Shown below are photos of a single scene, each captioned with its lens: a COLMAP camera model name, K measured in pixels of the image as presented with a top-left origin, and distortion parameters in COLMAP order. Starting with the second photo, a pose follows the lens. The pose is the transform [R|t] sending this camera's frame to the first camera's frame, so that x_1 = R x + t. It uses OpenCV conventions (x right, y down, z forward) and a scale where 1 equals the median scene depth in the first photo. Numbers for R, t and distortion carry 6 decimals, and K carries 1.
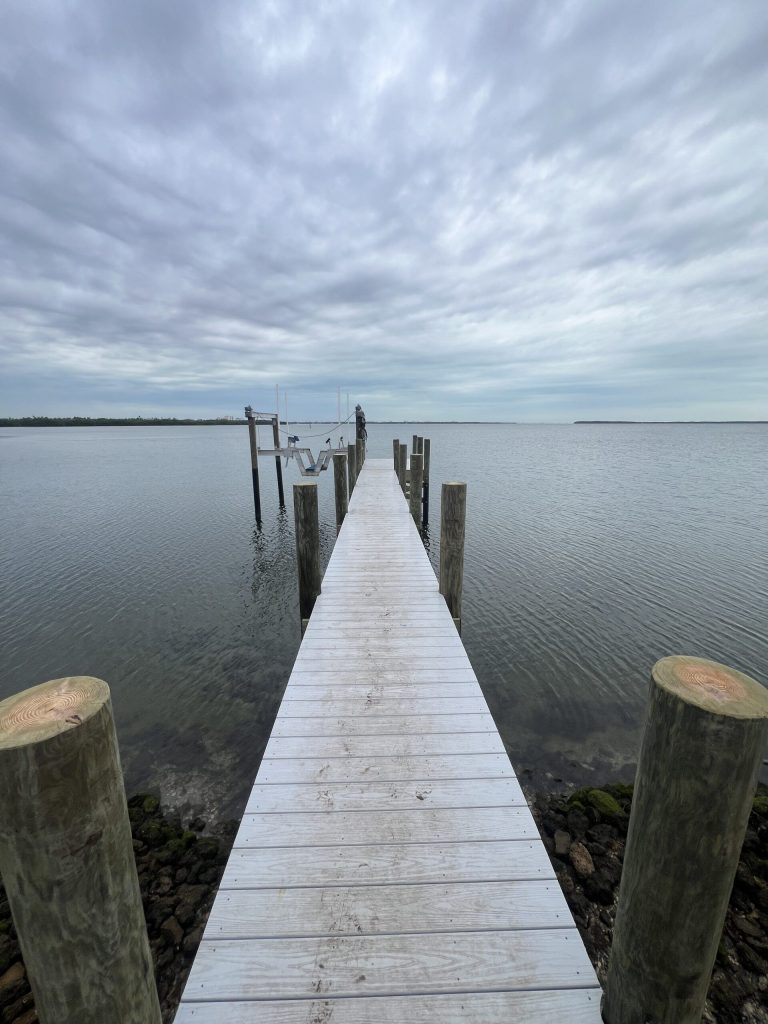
lens RADIAL K [[719.1, 0, 380.8], [0, 719.1, 508.0], [0, 0, 1]] dist [-0.002786, -0.003972]
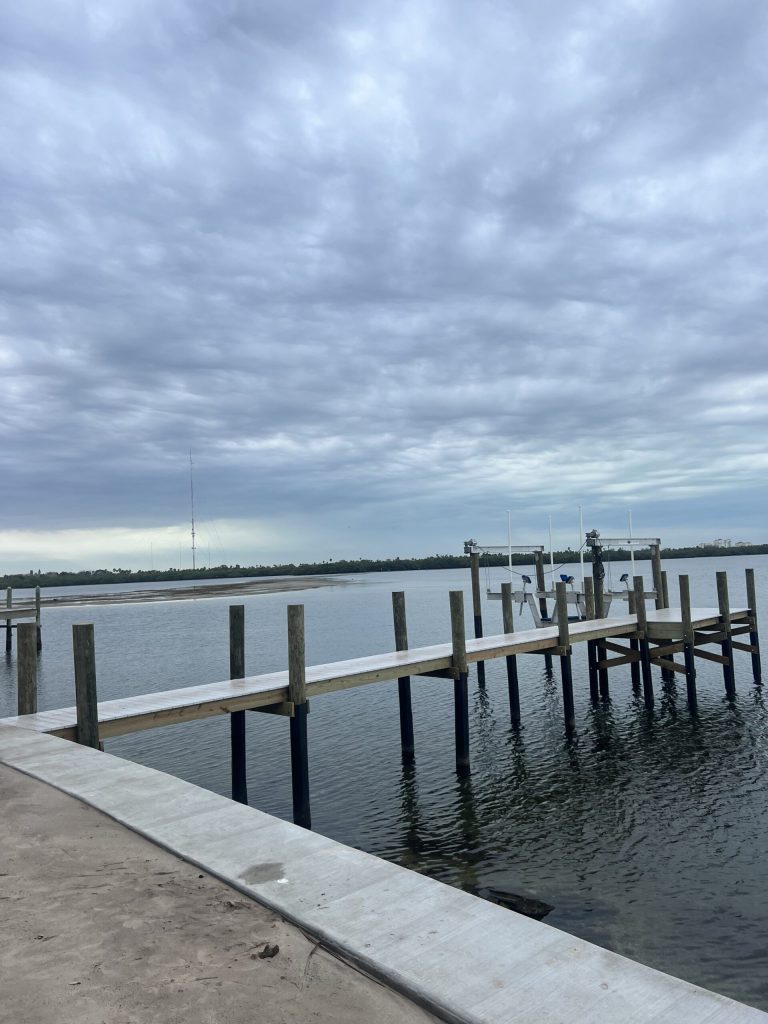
lens RADIAL K [[719.1, 0, 385.0], [0, 719.1, 512.2], [0, 0, 1]] dist [-0.002786, -0.003972]
pose [[0.623773, -0.082224, -0.777269, 0.050153], [-0.045667, 0.988918, -0.141262, -0.056559], [0.780270, 0.123611, 0.613106, 0.440752]]
